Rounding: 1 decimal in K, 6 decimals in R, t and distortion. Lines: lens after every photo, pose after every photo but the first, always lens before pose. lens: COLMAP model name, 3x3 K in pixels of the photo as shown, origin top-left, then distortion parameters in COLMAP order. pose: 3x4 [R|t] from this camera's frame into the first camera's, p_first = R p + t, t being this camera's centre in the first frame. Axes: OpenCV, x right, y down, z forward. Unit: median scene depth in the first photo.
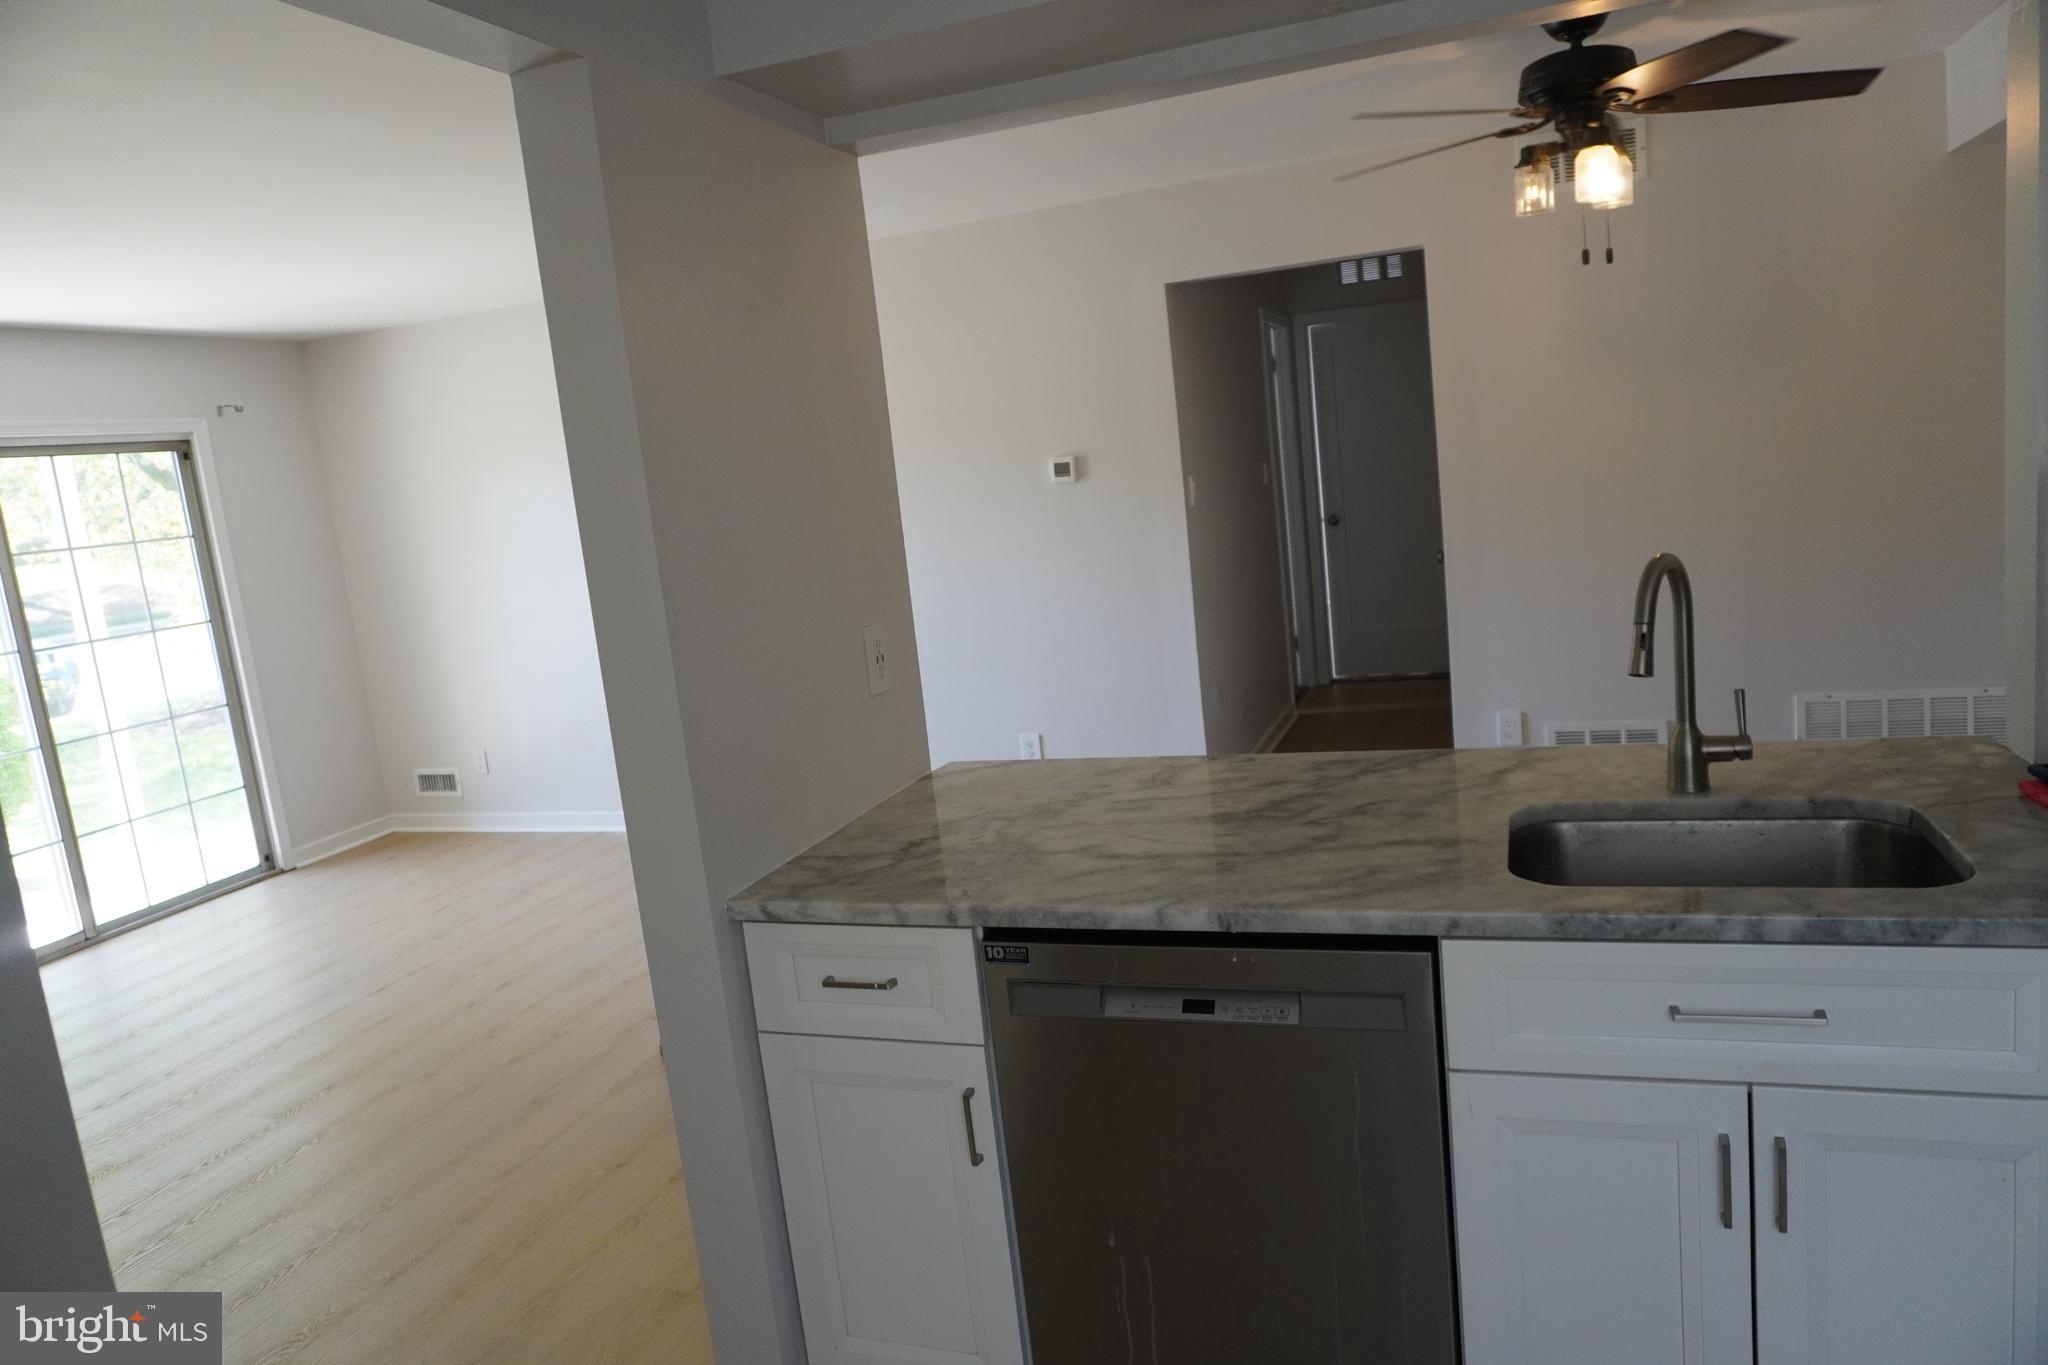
lens RADIAL K [[1366.4, 0, 1028.5], [0, 1366.4, 681.7], [0, 0, 1]] dist [-0.045378, 0.039042]
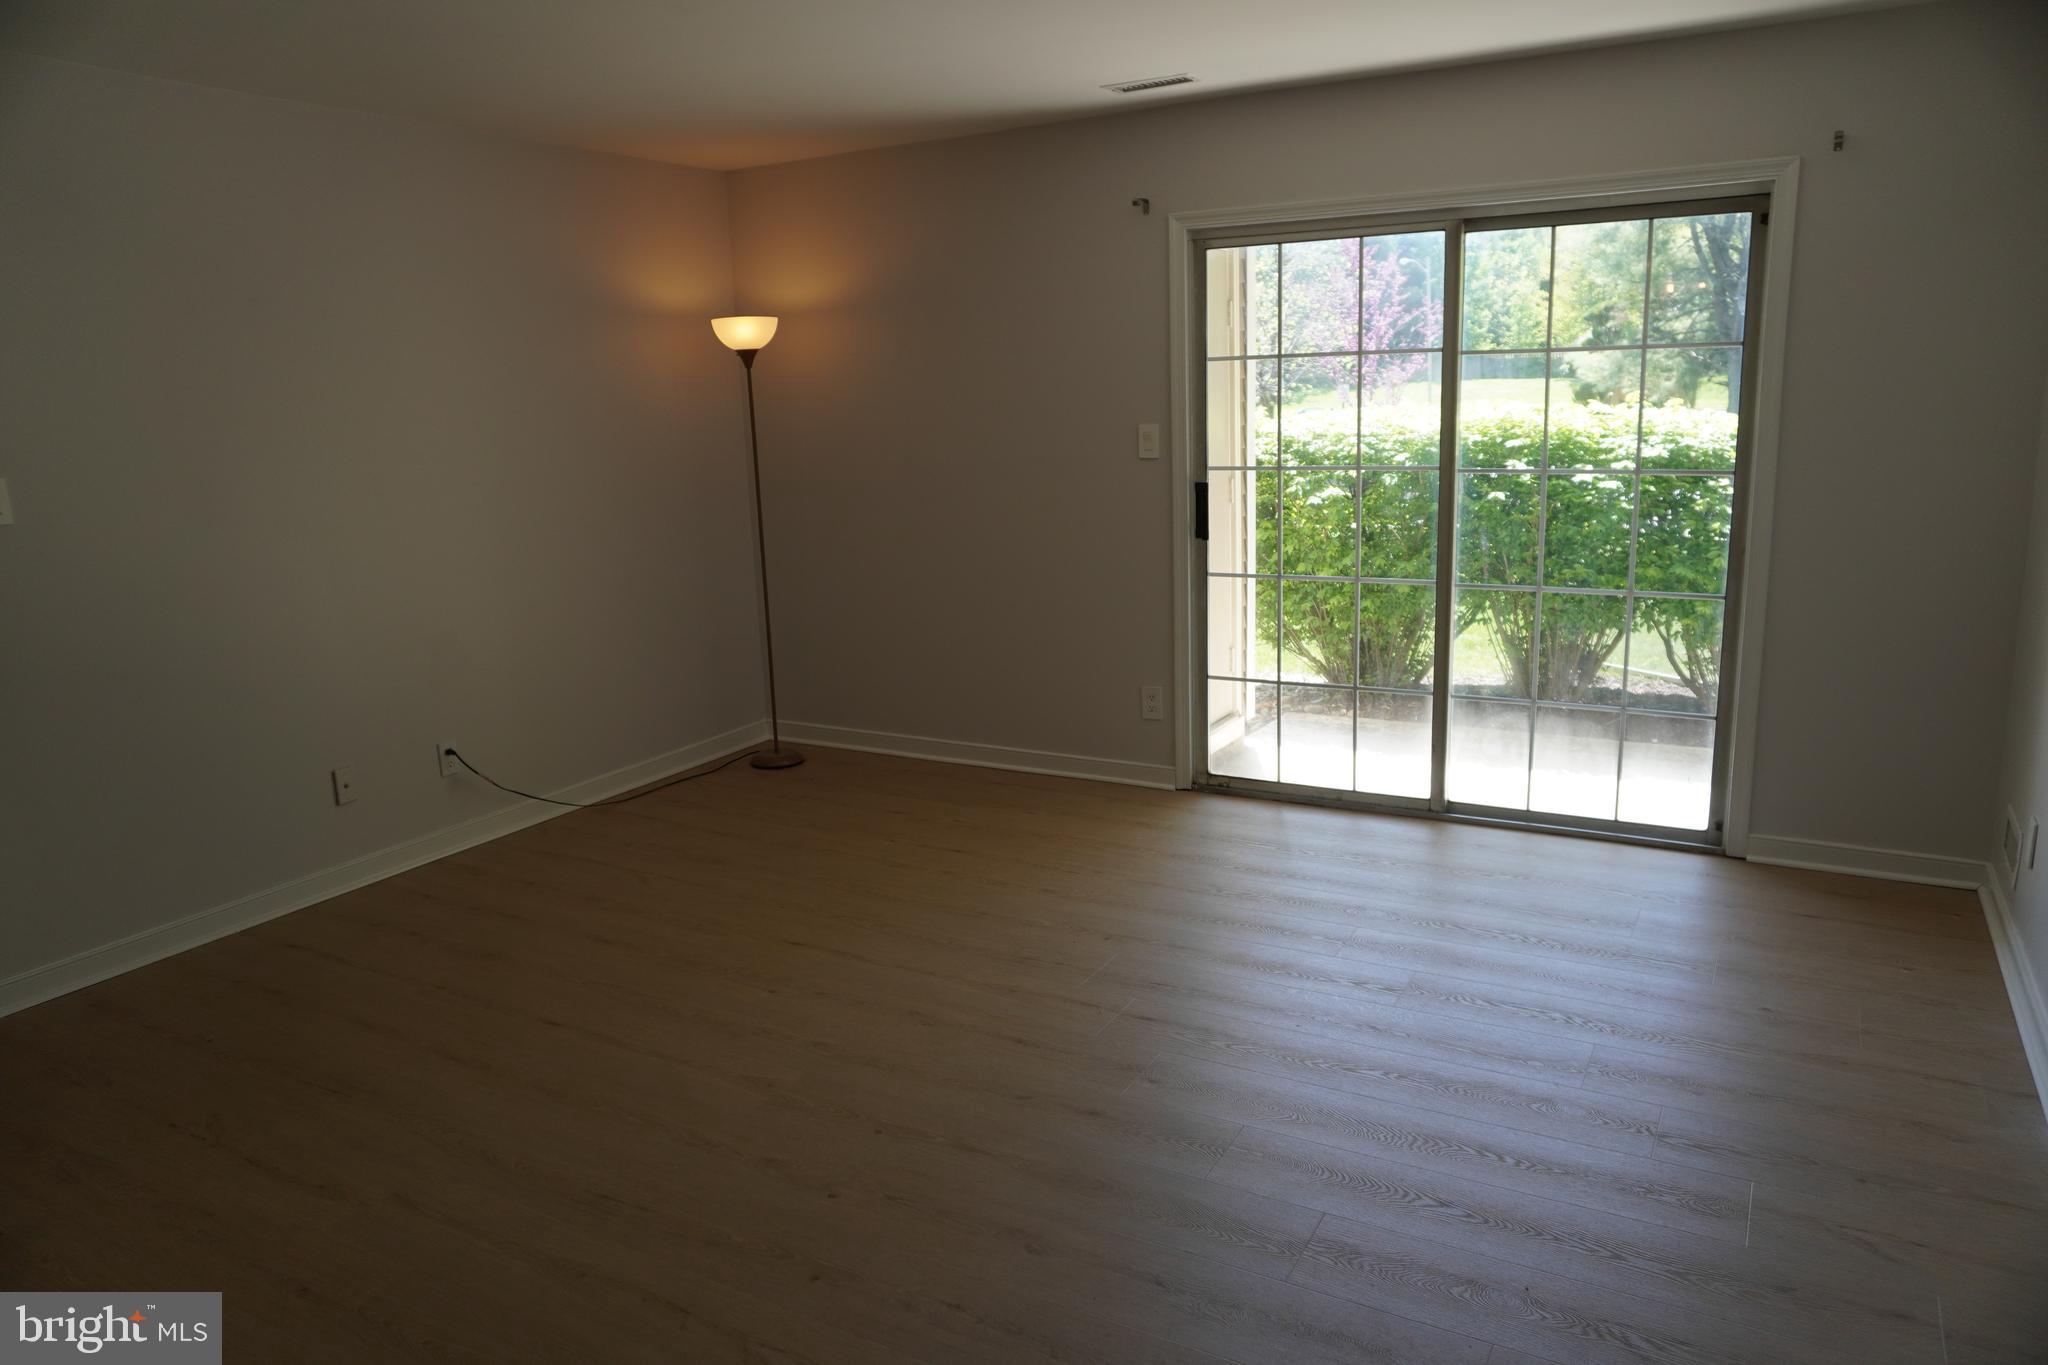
lens RADIAL K [[1366.4, 0, 1025.7], [0, 1366.4, 671.9], [0, 0, 1]] dist [-0.045378, 0.039042]
pose [[-0.190273, 0.260605, -0.946510, 0.233486], [-0.138723, 0.947313, 0.288713, -0.167579], [0.971881, 0.186237, -0.144096, 1.357988]]
